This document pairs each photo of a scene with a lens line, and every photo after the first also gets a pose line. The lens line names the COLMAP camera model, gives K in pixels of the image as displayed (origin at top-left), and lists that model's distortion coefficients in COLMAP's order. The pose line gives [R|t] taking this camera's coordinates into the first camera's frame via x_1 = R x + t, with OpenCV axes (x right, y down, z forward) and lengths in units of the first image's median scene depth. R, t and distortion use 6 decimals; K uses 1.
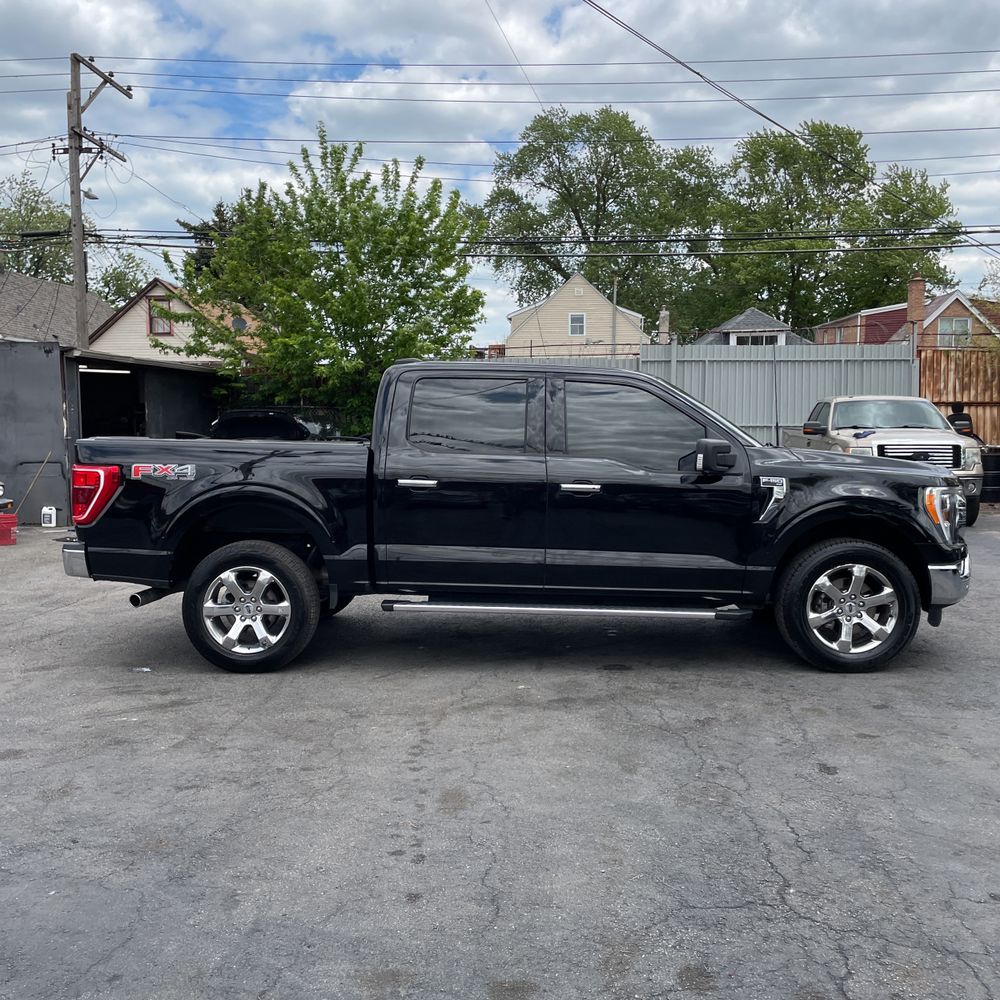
lens RADIAL K [[998.3, 0, 500.0], [0, 998.3, 500.0], [0, 0, 1]] dist [0.092763, -0.124146]
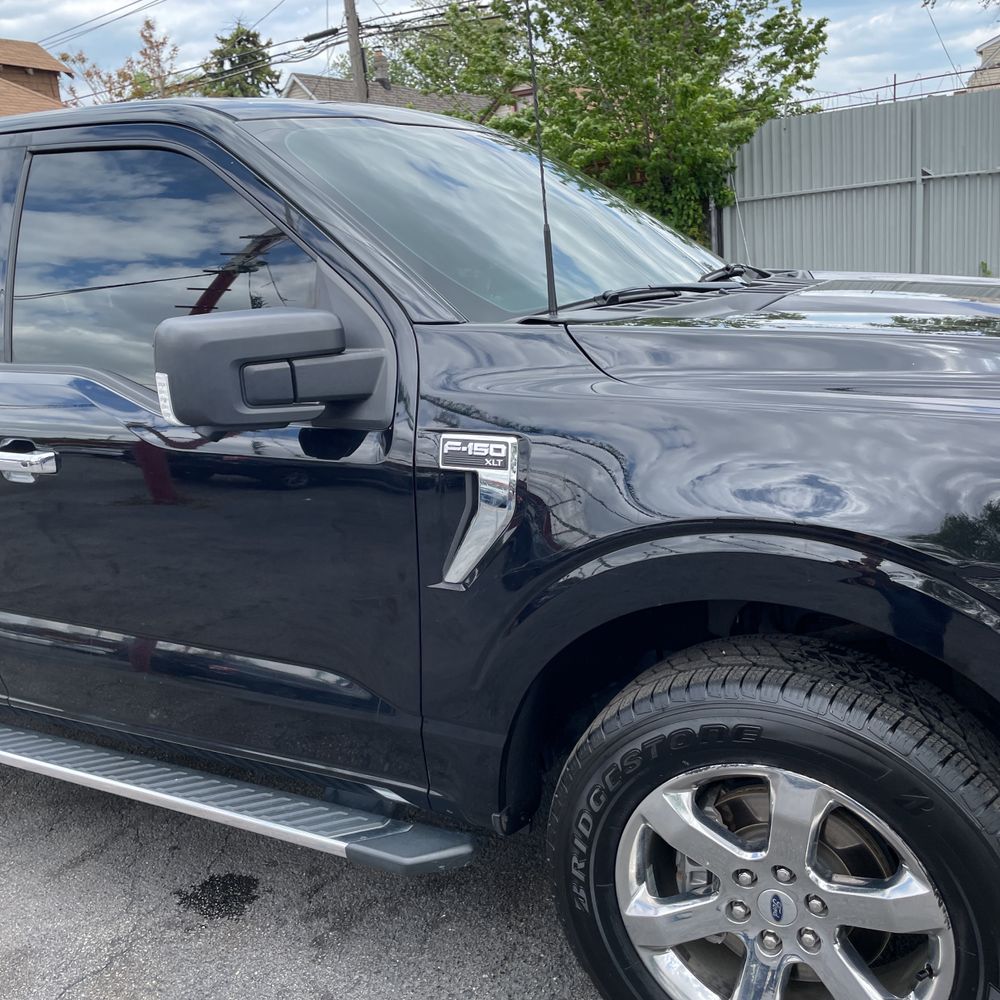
lens RADIAL K [[1004.0, 0, 492.2], [0, 1004.0, 498.9], [0, 0, 1]] dist [0.097503, -0.130288]
pose [[0.892138, 0.037601, -0.450196, 0.168847], [0.050341, 0.982050, 0.181782, -0.023702], [0.448950, -0.184837, 0.874230, 0.315477]]
